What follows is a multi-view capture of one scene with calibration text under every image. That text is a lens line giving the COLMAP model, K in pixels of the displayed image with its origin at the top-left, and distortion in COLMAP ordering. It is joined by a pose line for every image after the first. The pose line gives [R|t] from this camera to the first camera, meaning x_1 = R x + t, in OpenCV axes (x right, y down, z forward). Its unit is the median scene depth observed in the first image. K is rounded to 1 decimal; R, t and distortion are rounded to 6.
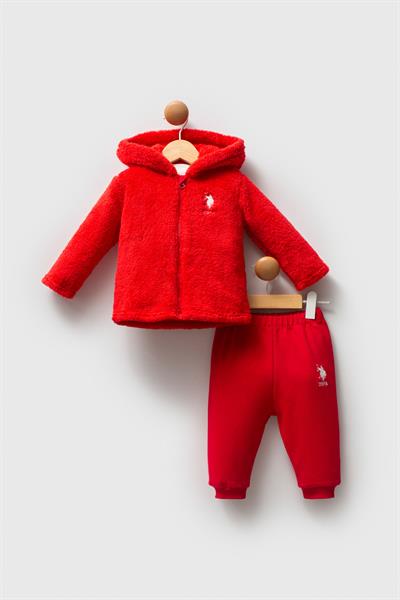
lens RADIAL K [[610.8, 0, 205.6], [0, 610.8, 294.6], [0, 0, 1]] dist [0.043239, 0.000000]
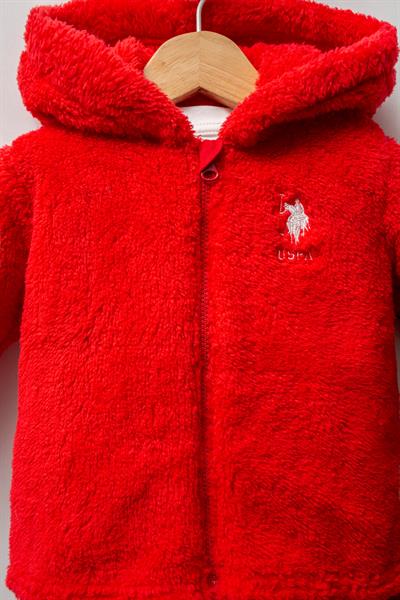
lens RADIAL K [[610.8, 0, 196.7], [0, 610.8, 303.4], [0, 0, 1]] dist [0.043239, 0.000000]
pose [[0.999251, -0.017118, 0.034699, -0.057814], [0.015776, 0.999131, 0.038585, -0.122856], [-0.035329, -0.038009, 0.998653, 0.678794]]
